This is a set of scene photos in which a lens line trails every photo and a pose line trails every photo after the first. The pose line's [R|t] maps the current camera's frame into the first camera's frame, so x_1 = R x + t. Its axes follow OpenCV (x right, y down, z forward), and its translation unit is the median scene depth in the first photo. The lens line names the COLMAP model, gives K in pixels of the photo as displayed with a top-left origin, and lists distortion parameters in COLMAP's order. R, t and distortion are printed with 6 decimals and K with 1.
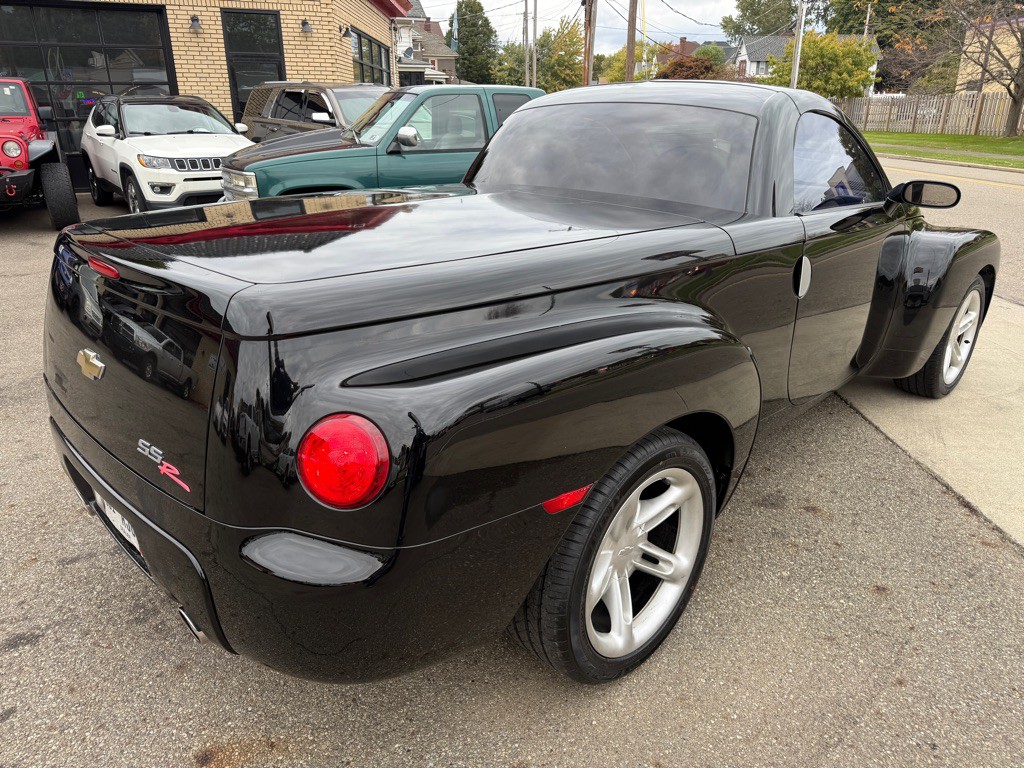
lens RADIAL K [[723.4, 0, 508.0], [0, 723.4, 382.3], [0, 0, 1]] dist [0.014552, -0.018240]
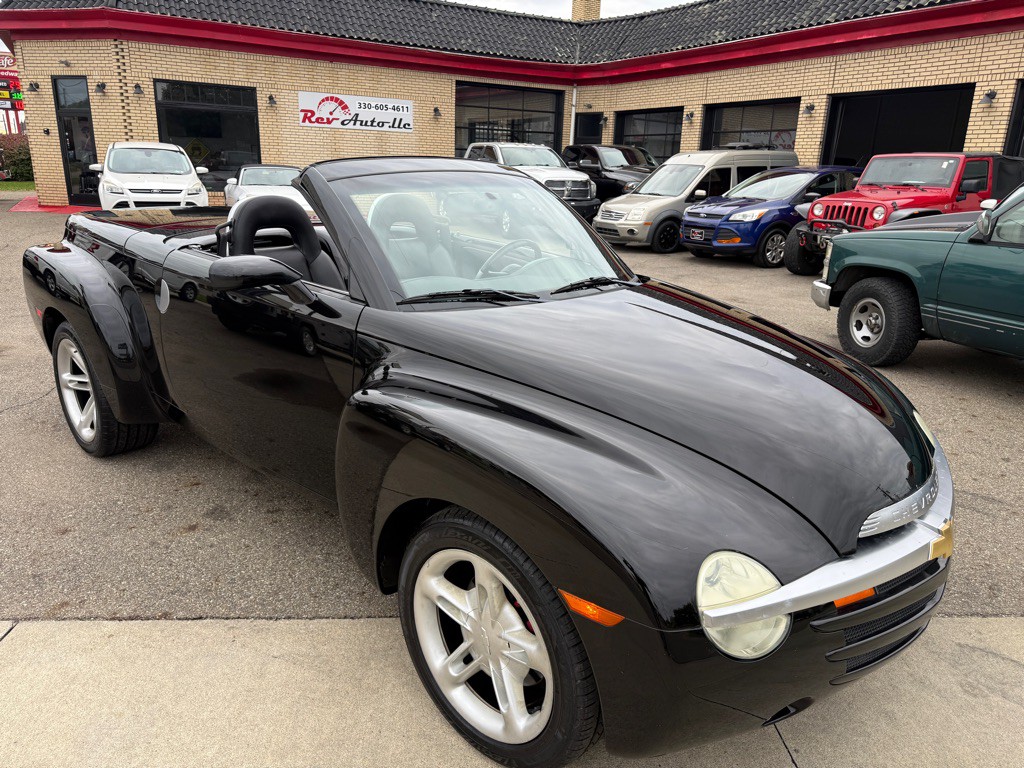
lens RADIAL K [[723.4, 0, 503.8], [0, 723.4, 383.4], [0, 0, 1]] dist [0.014552, -0.018240]
pose [[0.035661, 0.286686, -0.957361, 1.345964], [-0.379307, 0.890170, 0.252436, -0.440546], [0.924583, 0.354132, 0.140487, 1.158988]]
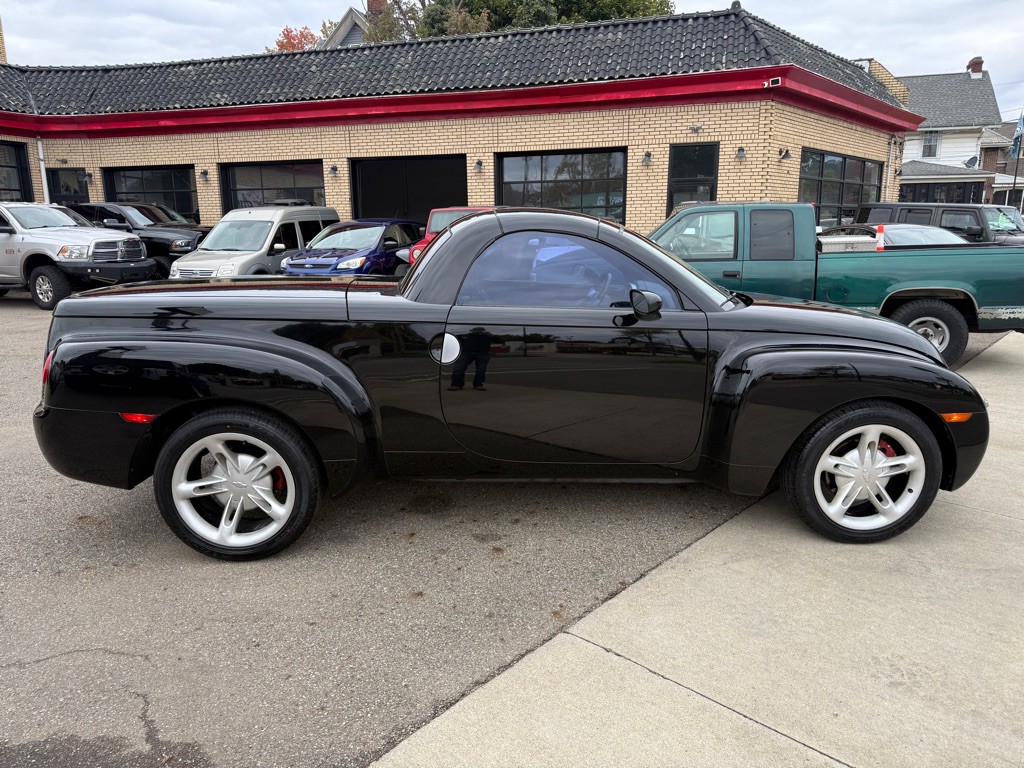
lens RADIAL K [[723.4, 0, 504.5], [0, 723.4, 380.6], [0, 0, 1]] dist [0.014552, -0.018240]
pose [[0.716222, 0.137383, -0.684217, 1.147582], [-0.236588, 0.970171, -0.052856, -0.030516], [0.656546, 0.199735, 0.727361, 0.100573]]
